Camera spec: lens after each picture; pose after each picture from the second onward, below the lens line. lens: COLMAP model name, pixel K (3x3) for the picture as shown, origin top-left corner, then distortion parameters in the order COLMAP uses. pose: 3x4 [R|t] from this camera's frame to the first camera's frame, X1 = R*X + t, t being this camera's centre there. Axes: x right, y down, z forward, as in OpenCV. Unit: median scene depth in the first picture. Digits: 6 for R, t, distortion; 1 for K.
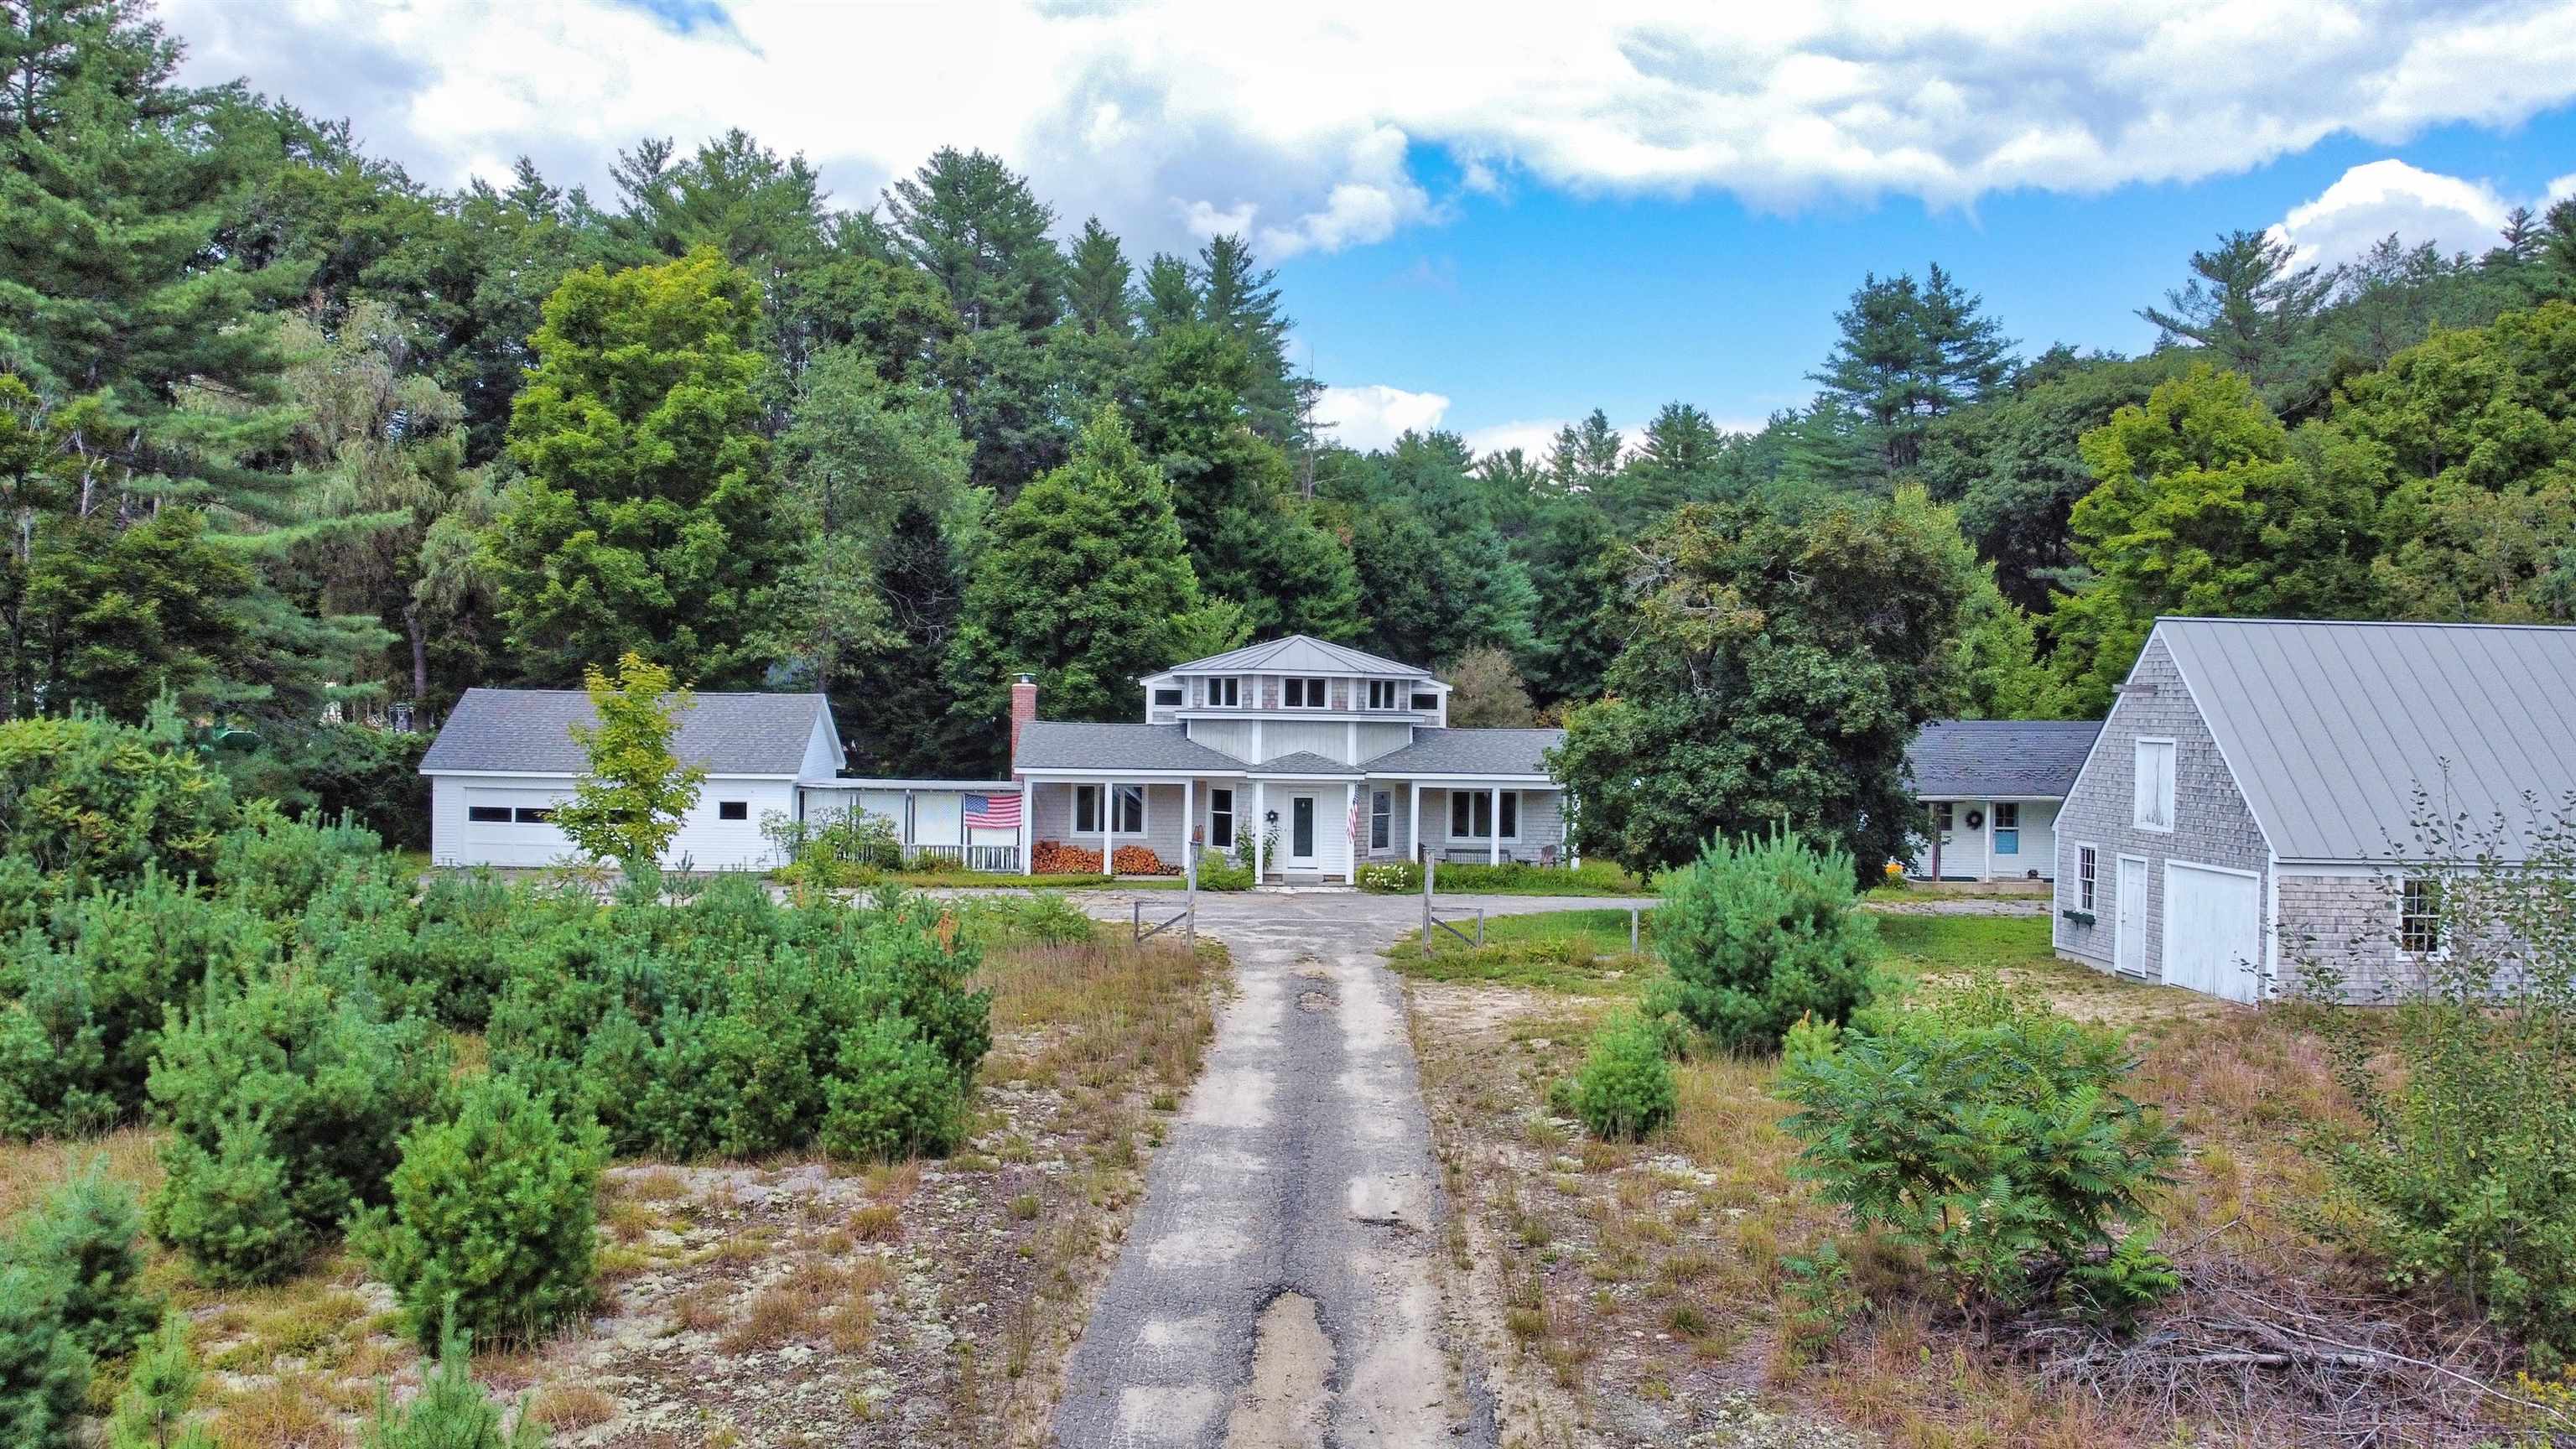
lens RADIAL K [[1940.2, 0, 1284.5], [0, 1940.2, 727.1], [0, 0, 1]] dist [0.006976, -0.007827]
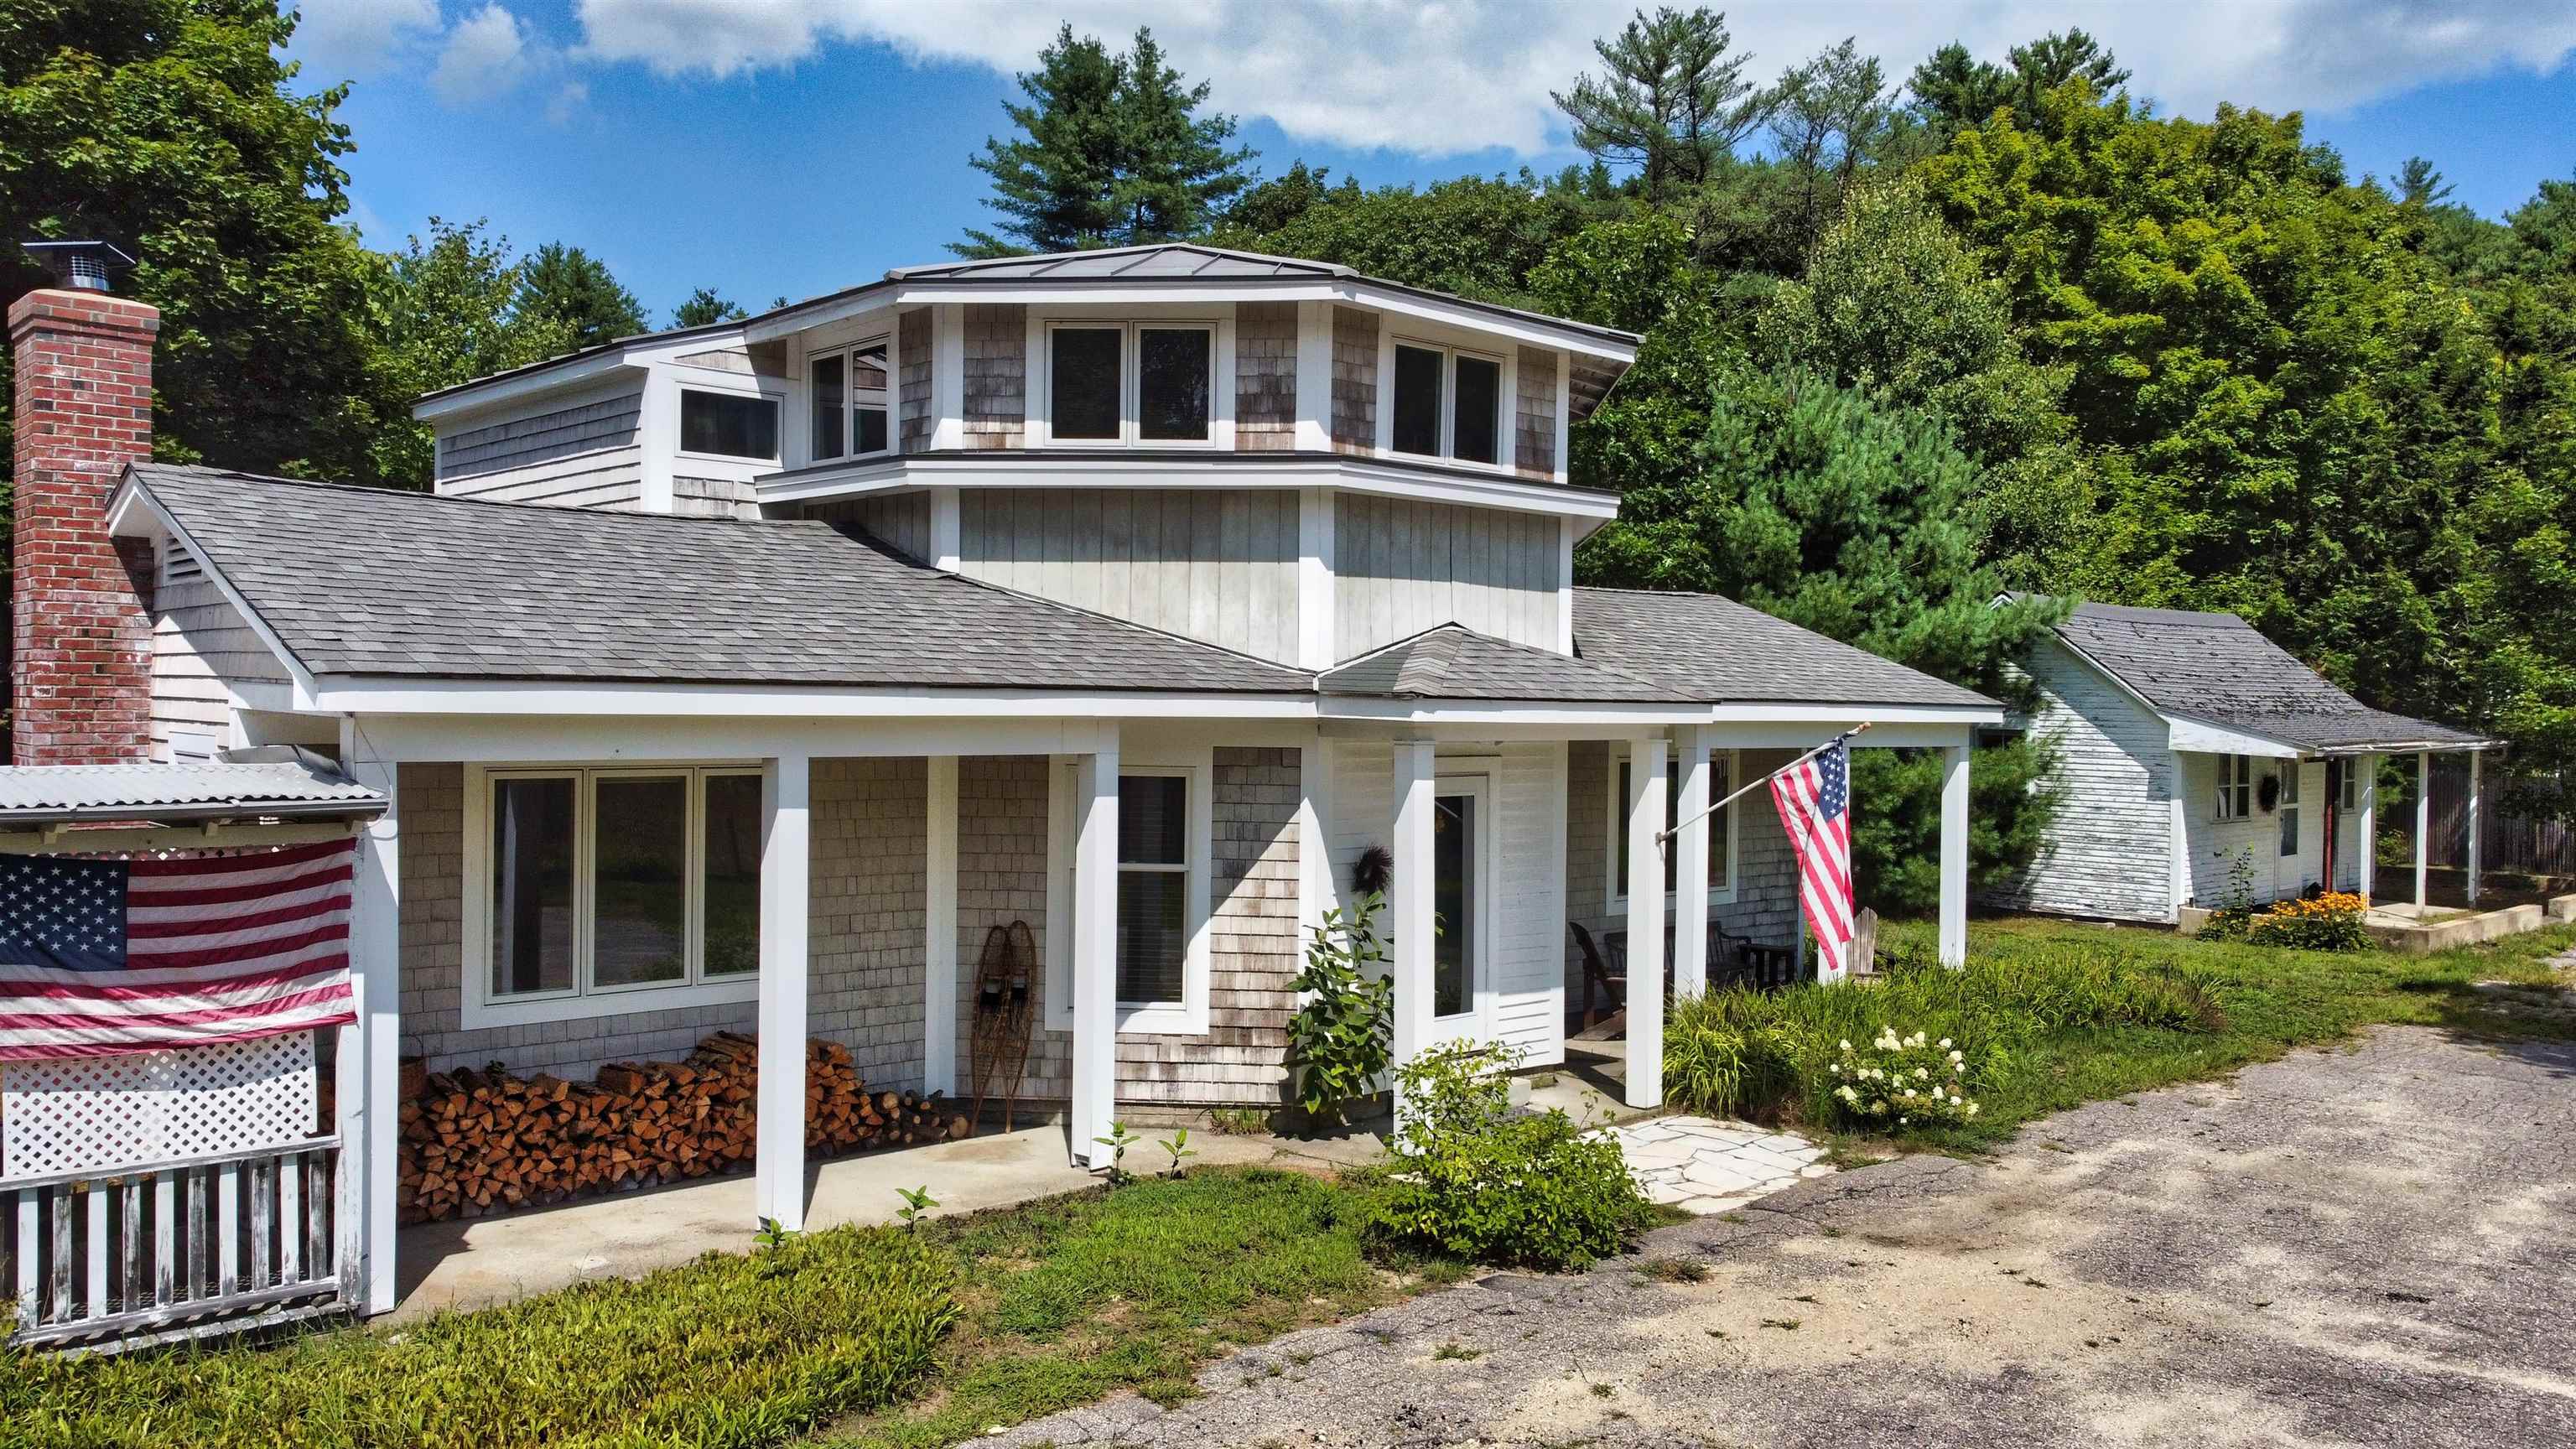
lens RADIAL K [[1940.2, 0, 1268.6], [0, 1940.2, 725.1], [0, 0, 1]] dist [0.006976, -0.007827]
pose [[0.777050, -0.012394, 0.629317, -0.171963], [0.005207, 0.999898, 0.013263, 0.021984], [-0.629417, -0.007030, 0.777036, 0.780135]]
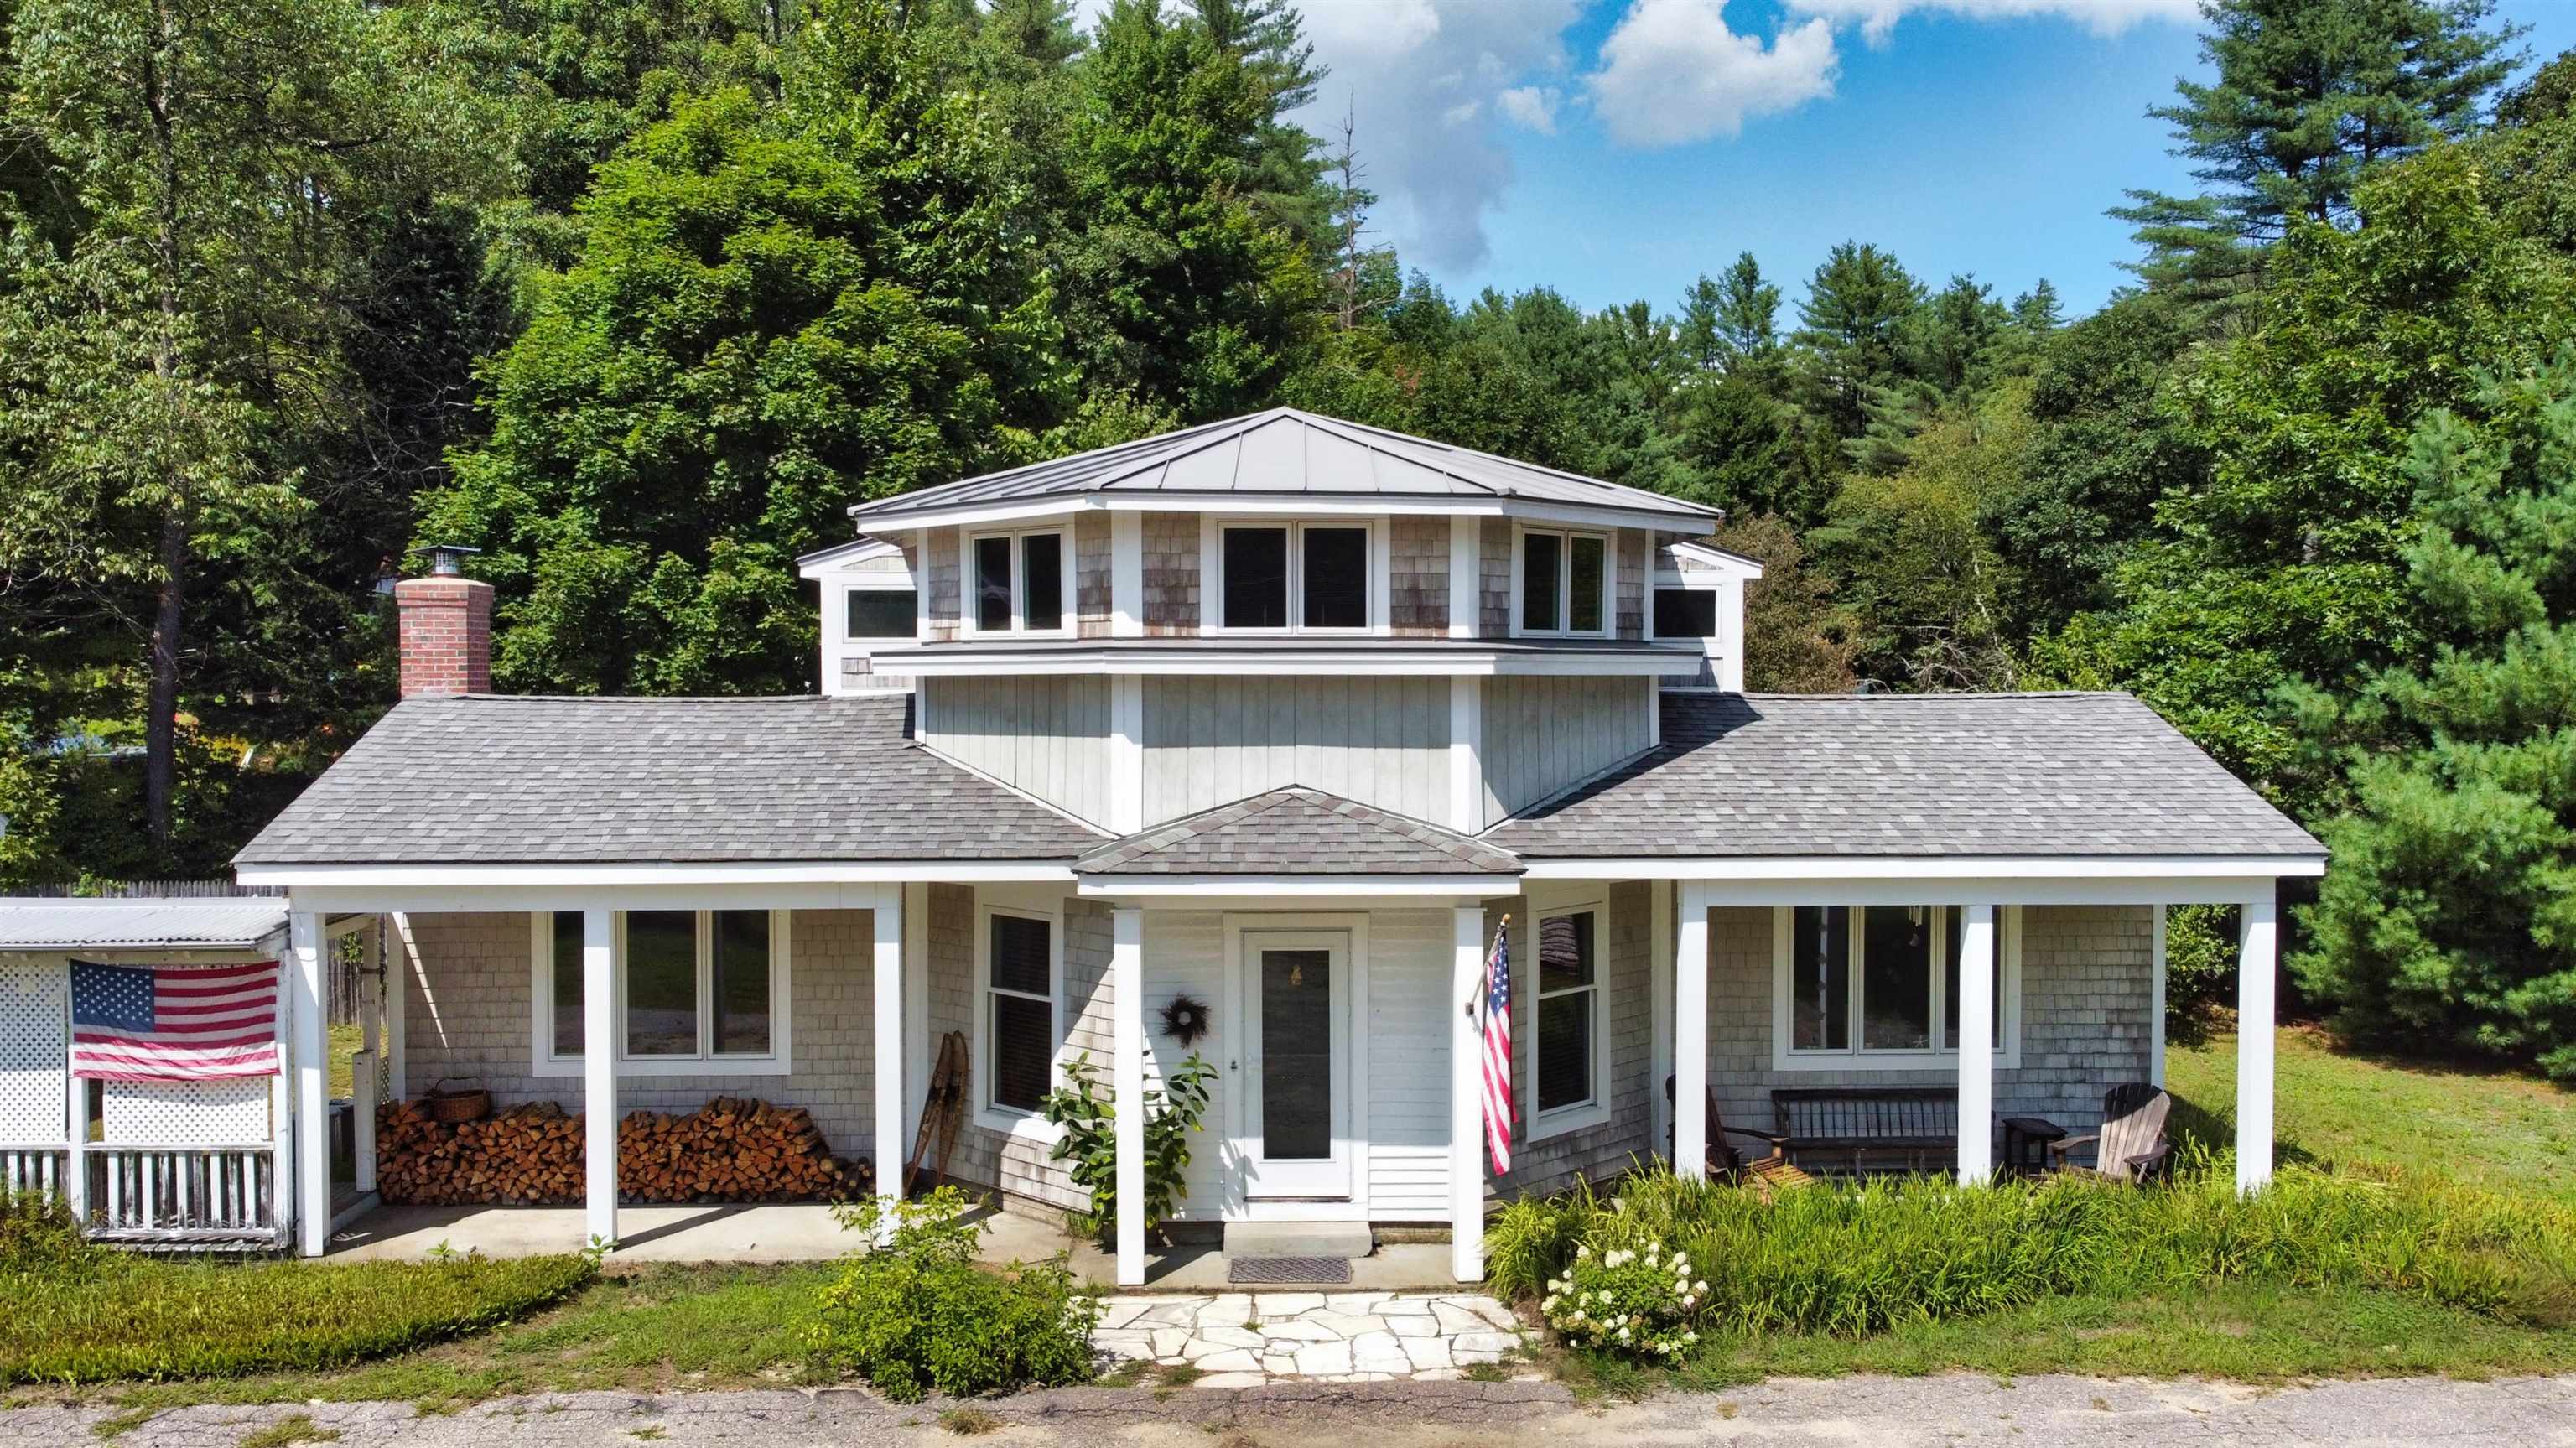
lens RADIAL K [[2024.0, 0, 1291.6], [0, 2024.0, 720.4], [0, 0, 1]] dist [0.000862, -0.005825]
pose [[0.999554, -0.016187, -0.025115, 0.016478], [0.016552, 0.999759, 0.014406, -0.001261], [0.024875, -0.014815, 0.999581, 0.683266]]
